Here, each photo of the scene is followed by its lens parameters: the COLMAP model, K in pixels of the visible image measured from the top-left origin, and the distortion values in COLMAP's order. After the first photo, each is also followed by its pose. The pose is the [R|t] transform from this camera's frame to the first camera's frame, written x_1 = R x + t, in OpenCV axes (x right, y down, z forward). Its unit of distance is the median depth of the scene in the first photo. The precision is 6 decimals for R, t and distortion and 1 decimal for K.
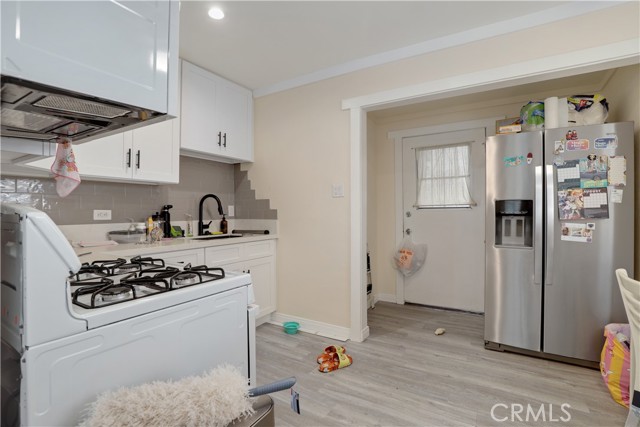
lens RADIAL K [[299.9, 0, 321.5], [0, 299.9, 210.9], [0, 0, 1]] dist [-0.025528, 0.000469]
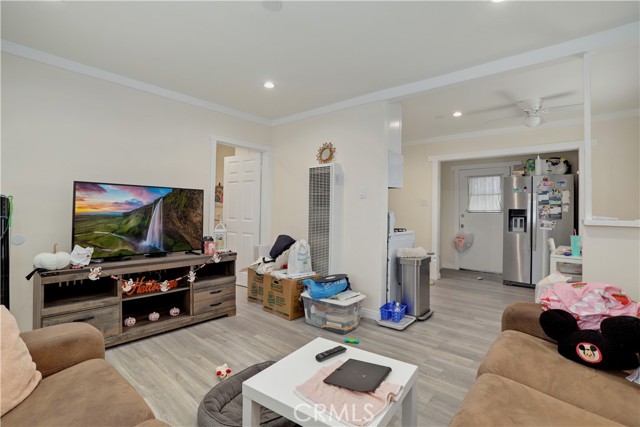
lens RADIAL K [[299.9, 0, 321.5], [0, 299.9, 210.9], [0, 0, 1]] dist [-0.025528, 0.000469]
pose [[0.986721, 0.017728, -0.161453, -0.348432], [-0.017699, 0.999842, 0.001616, -0.005677], [0.161456, 0.001263, 0.986879, -1.223197]]
